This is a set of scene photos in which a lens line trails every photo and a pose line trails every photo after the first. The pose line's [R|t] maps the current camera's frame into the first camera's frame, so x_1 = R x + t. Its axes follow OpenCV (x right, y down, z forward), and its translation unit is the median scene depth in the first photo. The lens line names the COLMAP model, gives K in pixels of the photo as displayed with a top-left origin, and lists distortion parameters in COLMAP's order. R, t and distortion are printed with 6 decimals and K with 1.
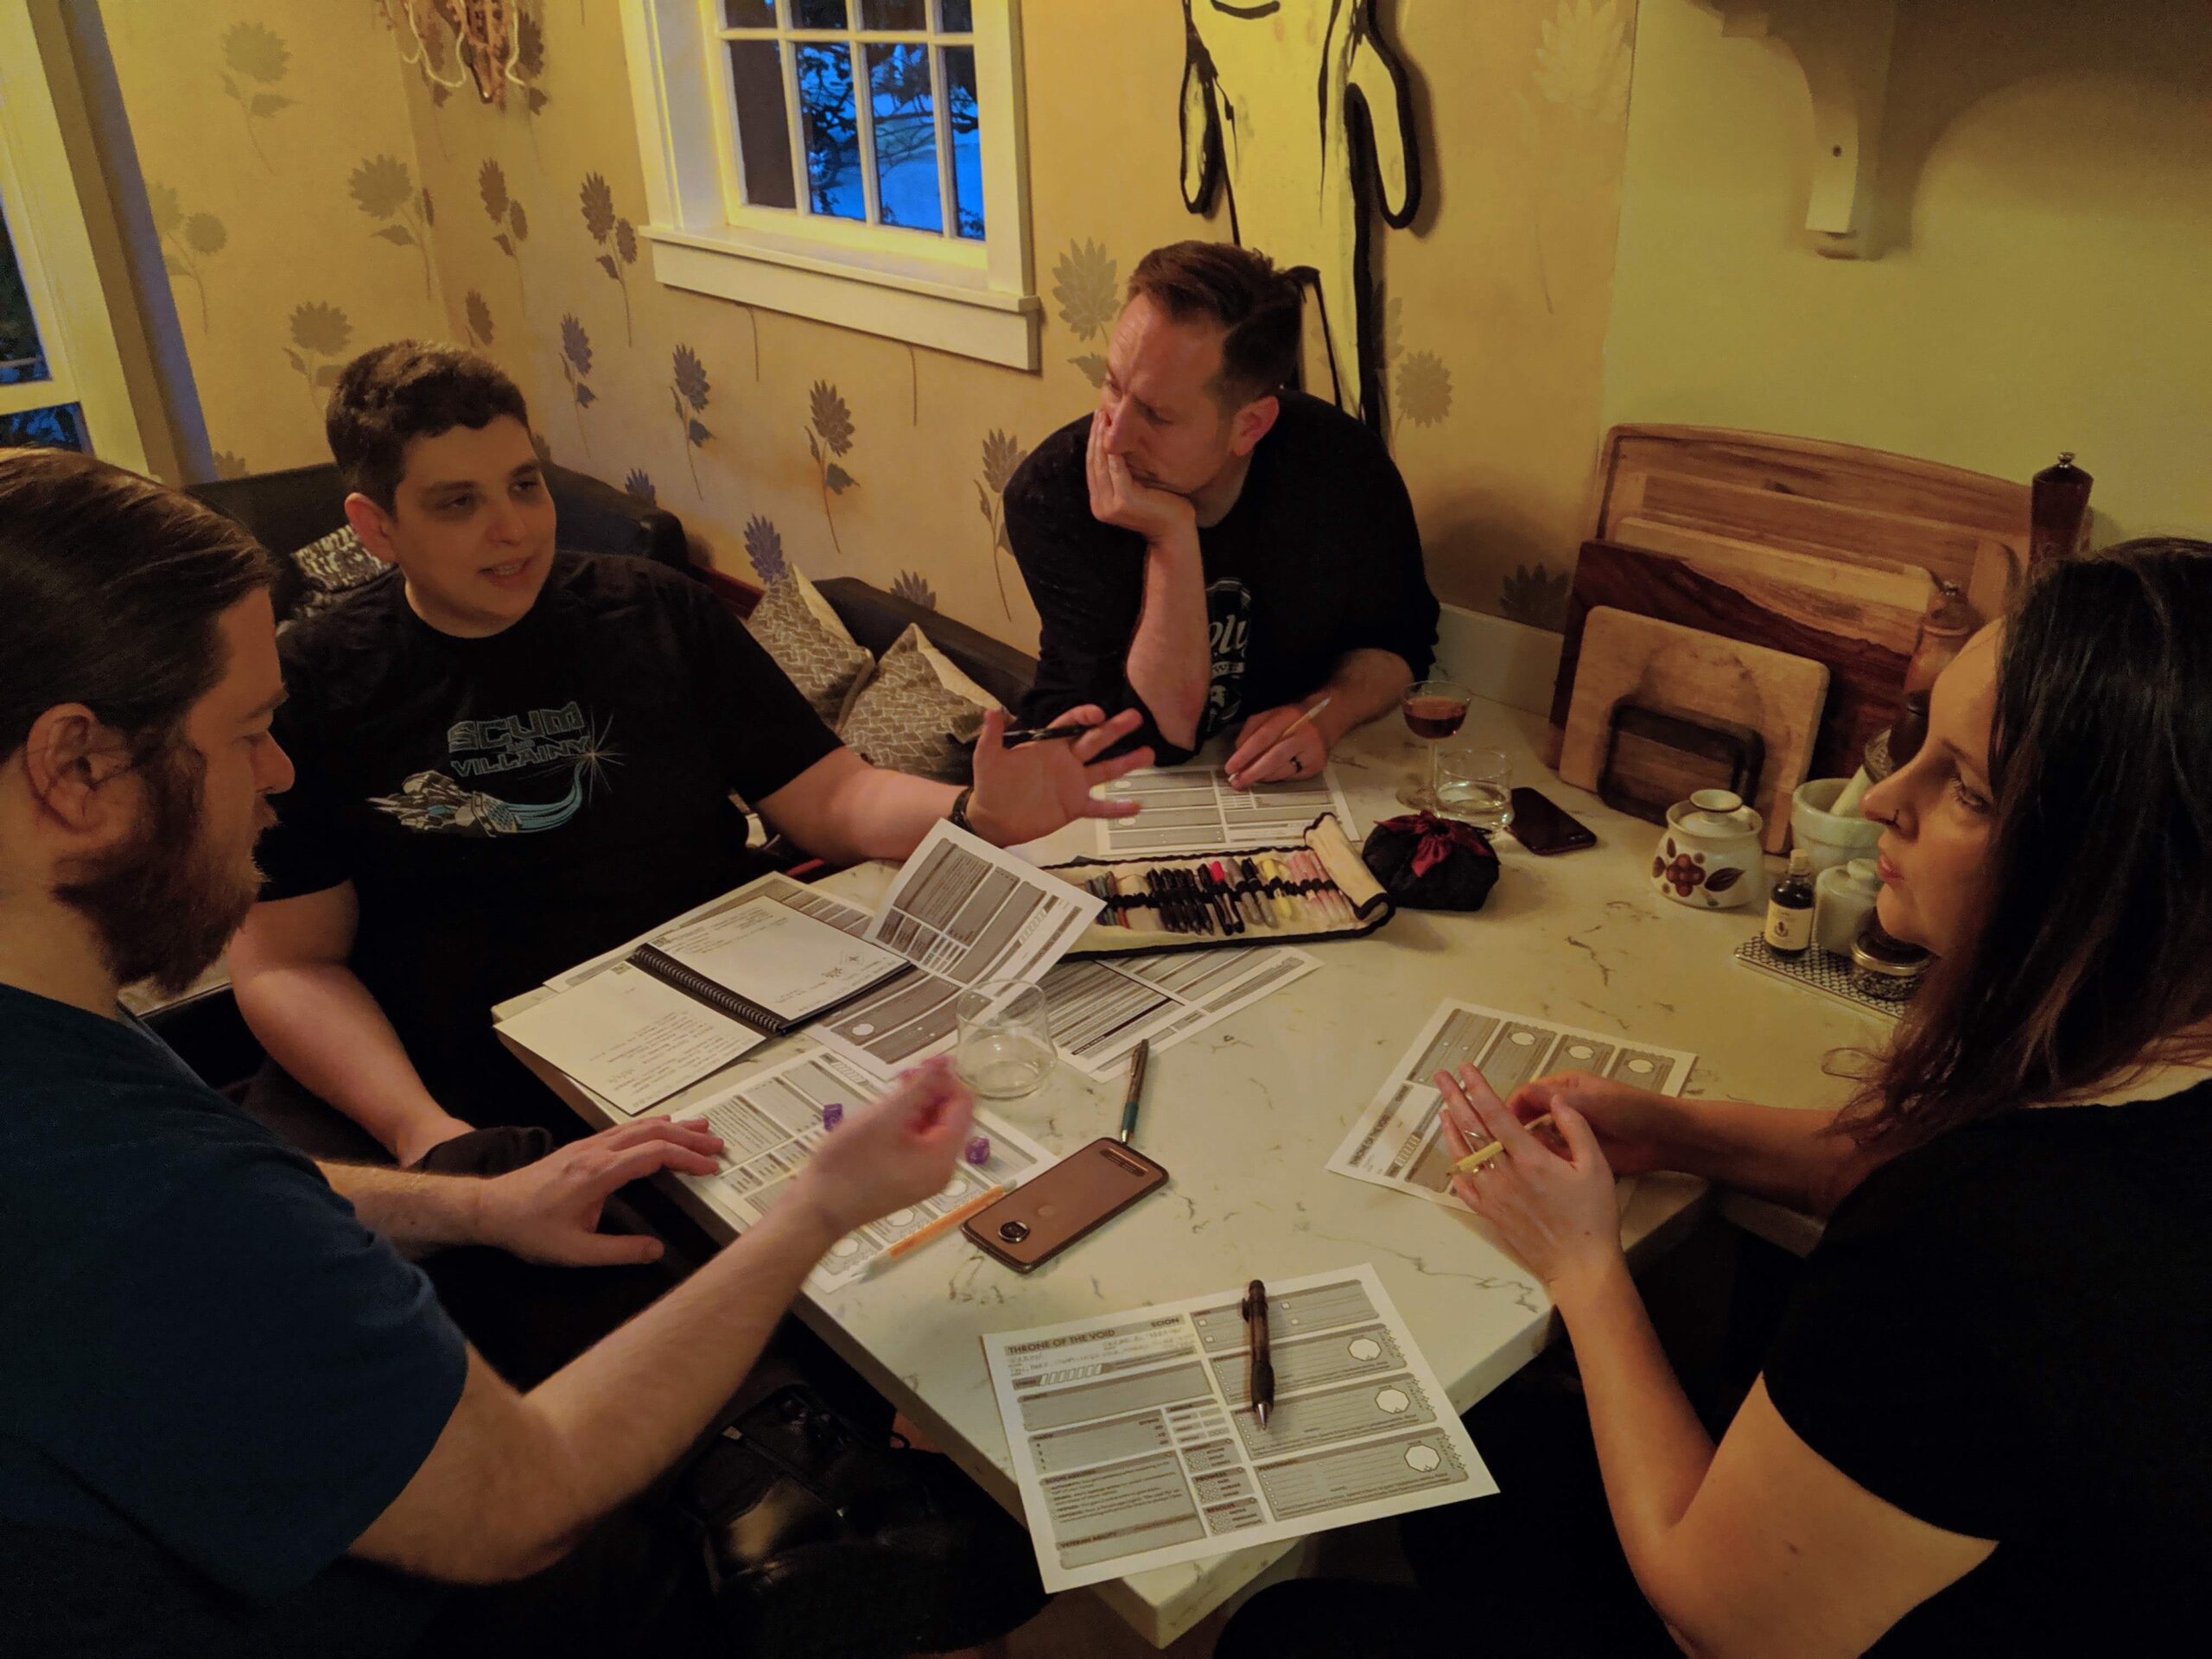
lens RADIAL K [[1740.5, 0, 1106.0], [0, 1740.5, 829.5], [0, 0, 1]] dist [0.491058, -0.000206]
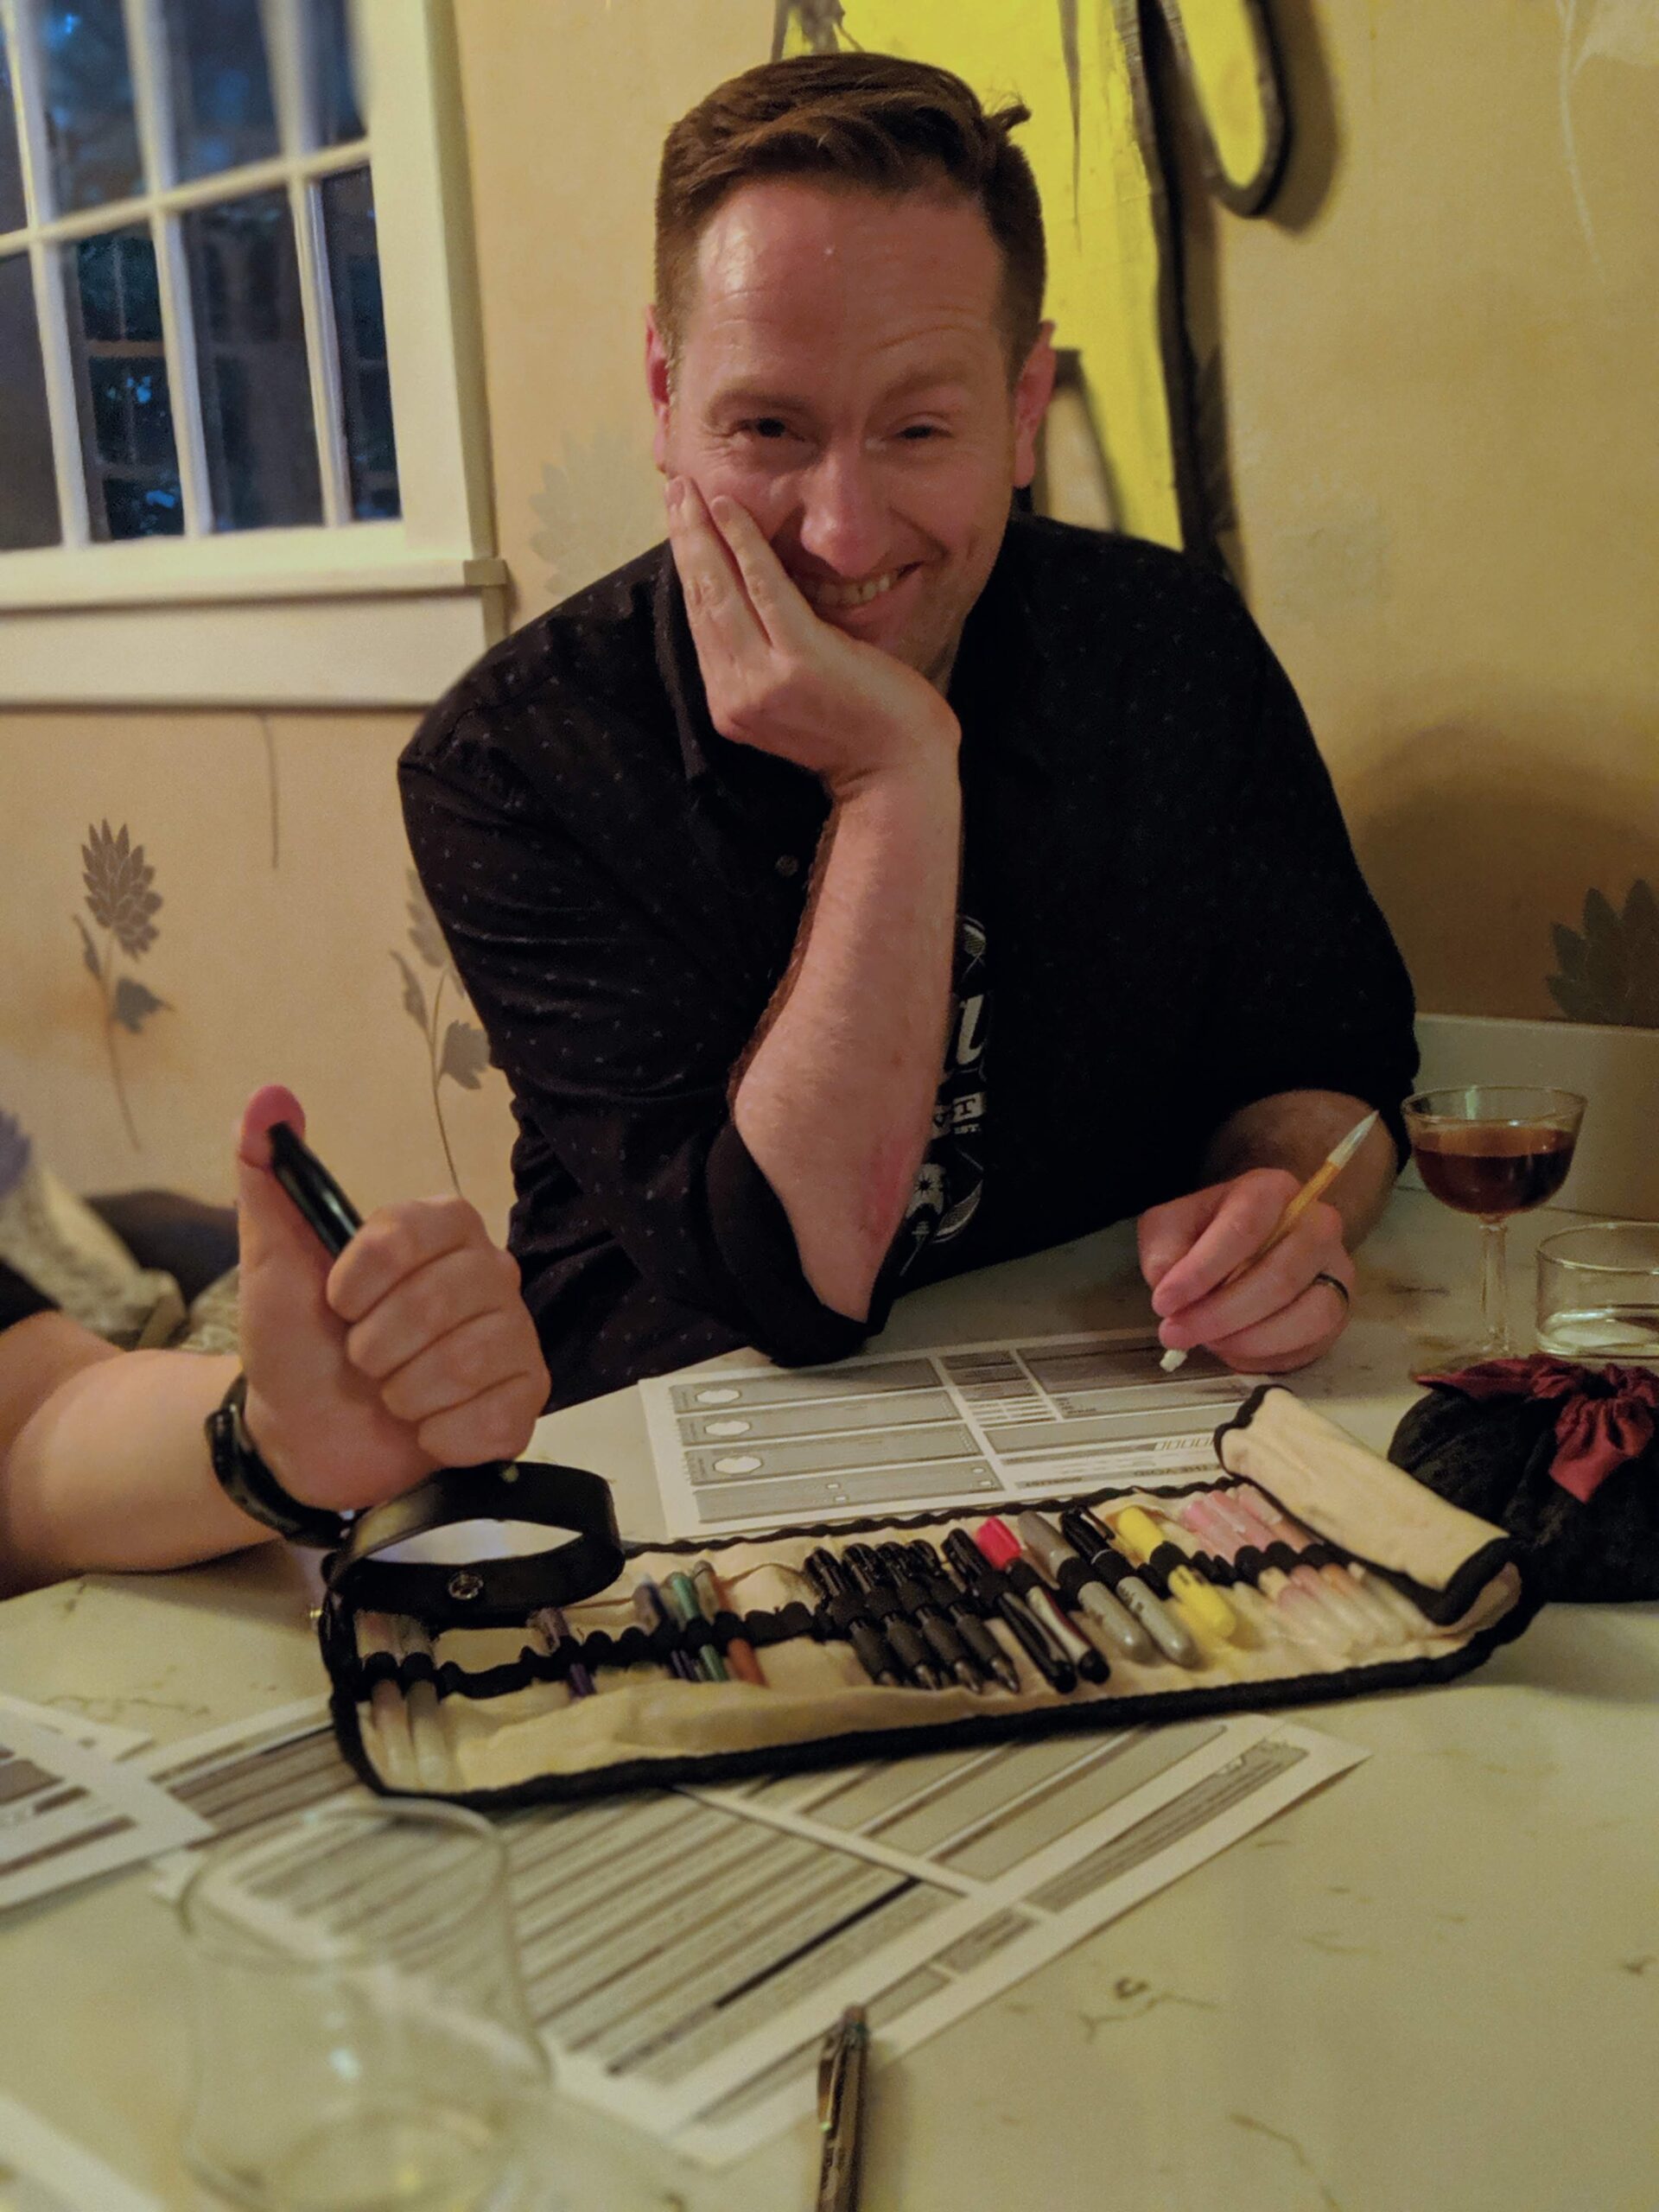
lens RADIAL K [[2948.1, 0, 829.5], [0, 2948.1, 1106.0], [0, 0, 1]] dist [0.138574, -0.016414]
pose [[0.997317, -0.037917, 0.062626, -0.006308], [0.050188, 0.976888, -0.207775, 0.061828], [-0.053300, 0.210361, 0.976170, 0.389504]]
